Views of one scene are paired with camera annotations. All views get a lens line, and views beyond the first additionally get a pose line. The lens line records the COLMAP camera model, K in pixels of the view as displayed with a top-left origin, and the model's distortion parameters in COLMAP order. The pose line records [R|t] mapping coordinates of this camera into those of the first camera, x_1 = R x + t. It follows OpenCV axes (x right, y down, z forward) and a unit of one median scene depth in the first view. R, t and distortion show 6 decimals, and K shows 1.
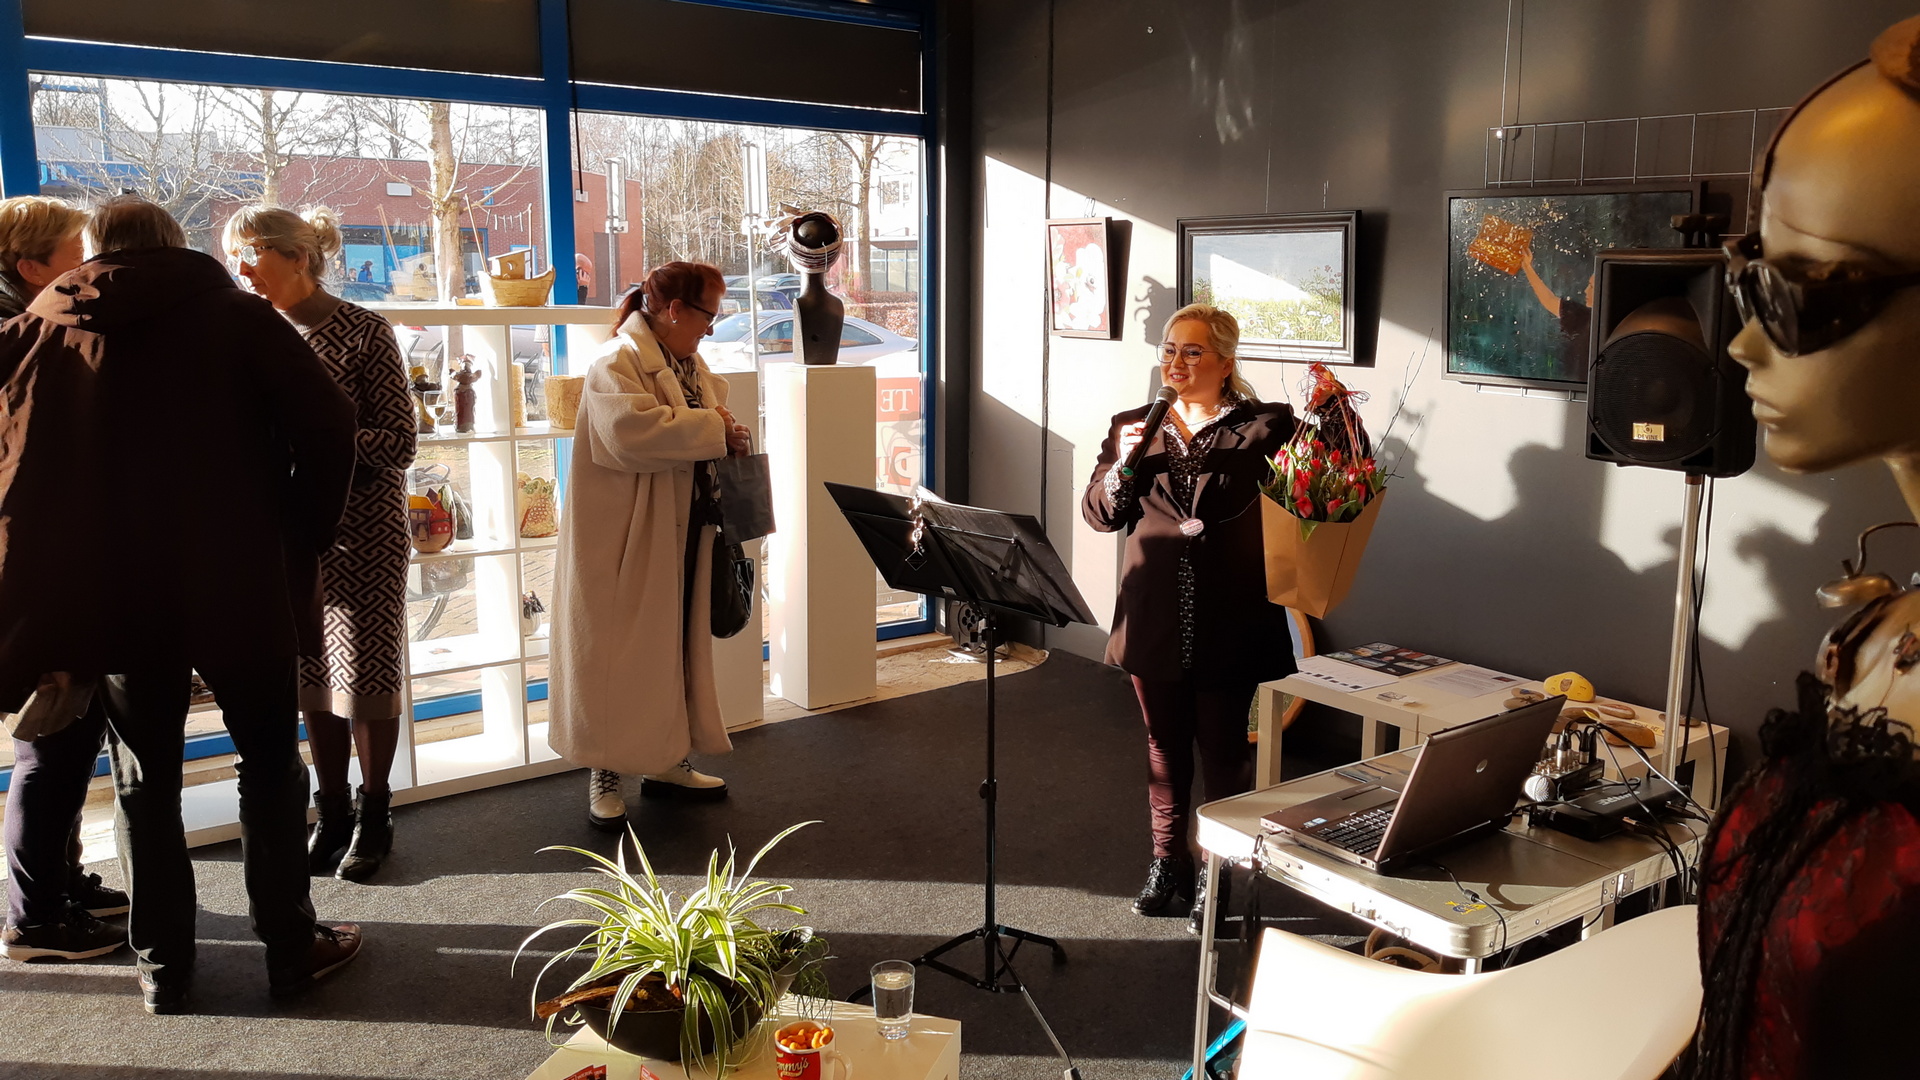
lens RADIAL K [[1439.2, 0, 960.0], [0, 1439.2, 540.0], [0, 0, 1]] dist [0.088201, -0.150167]
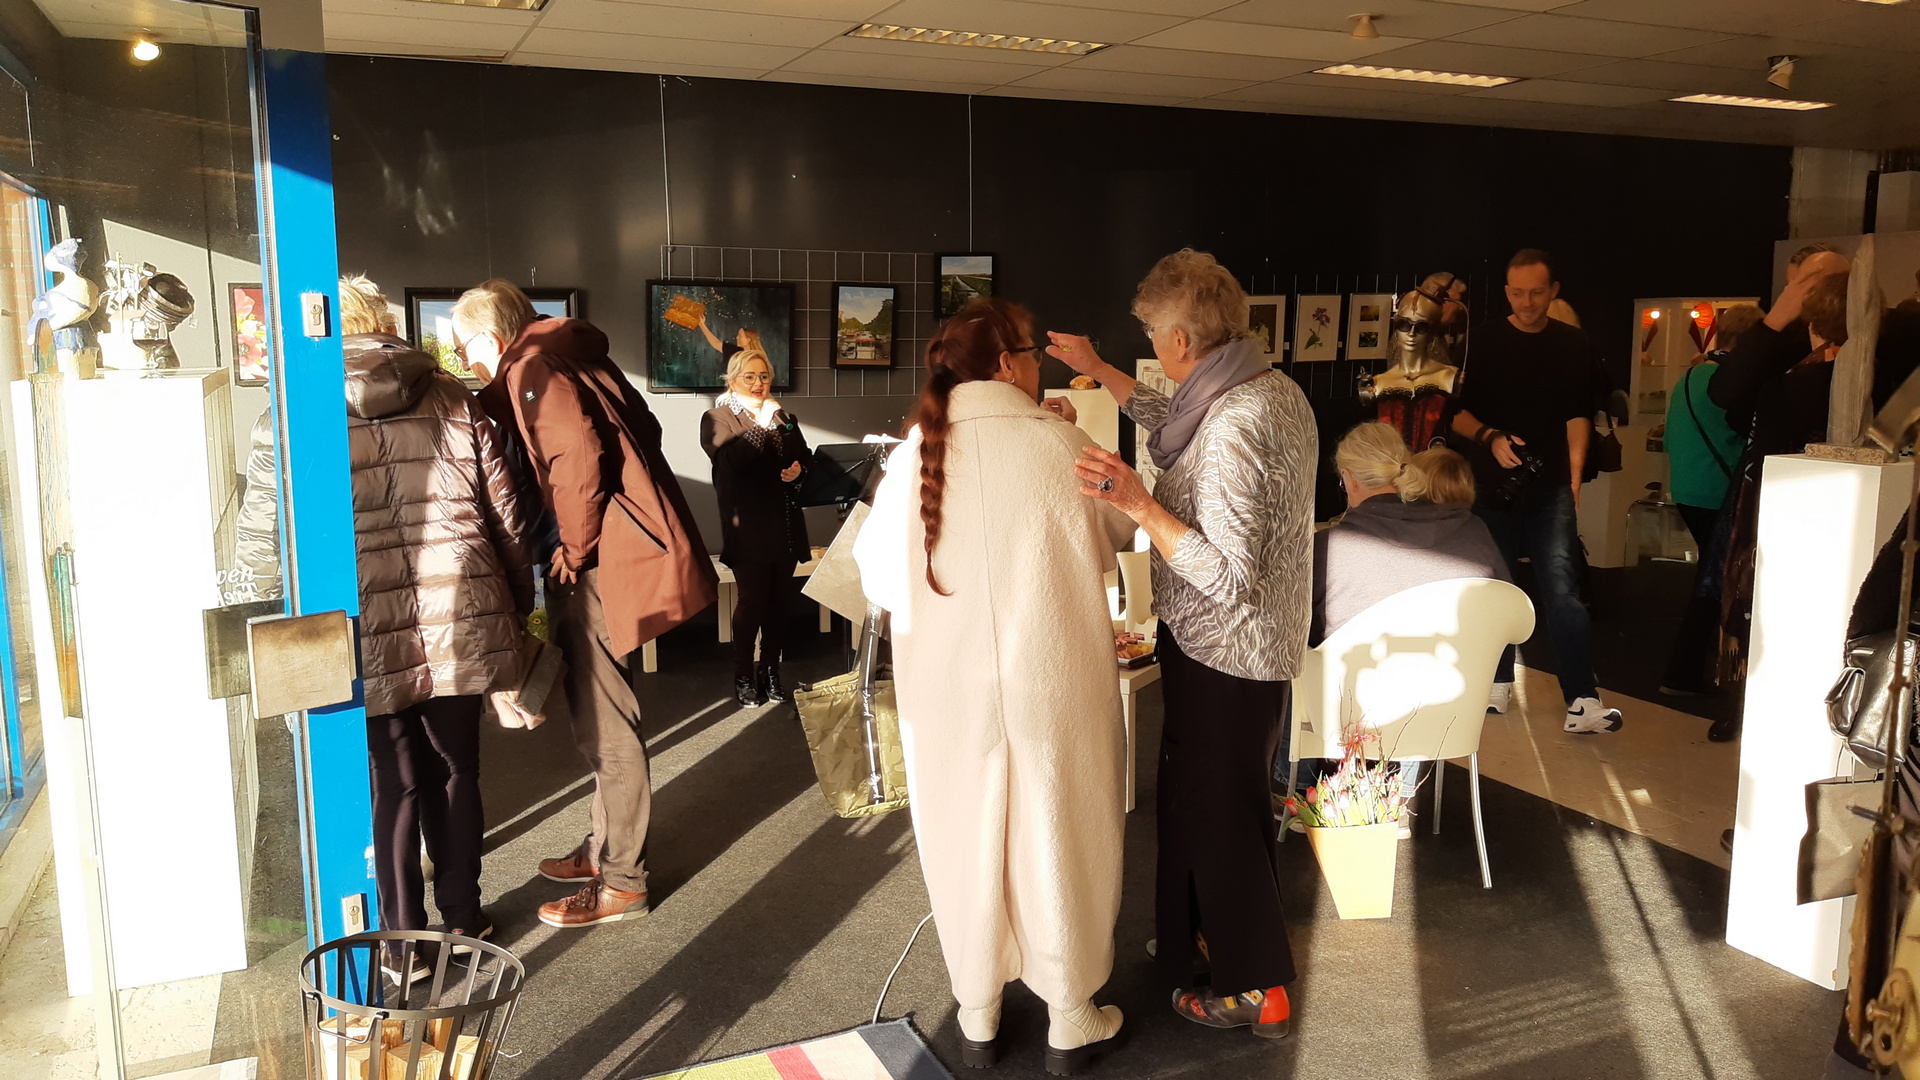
lens RADIAL K [[1446.9, 0, 960.0], [0, 1446.9, 540.0], [0, 0, 1]] dist [0.011377, -0.023251]
pose [[0.210343, -0.140493, 0.967480, -1.465782], [0.188915, 0.976809, 0.100775, -0.053723], [-0.959201, 0.161574, 0.232006, 0.359742]]
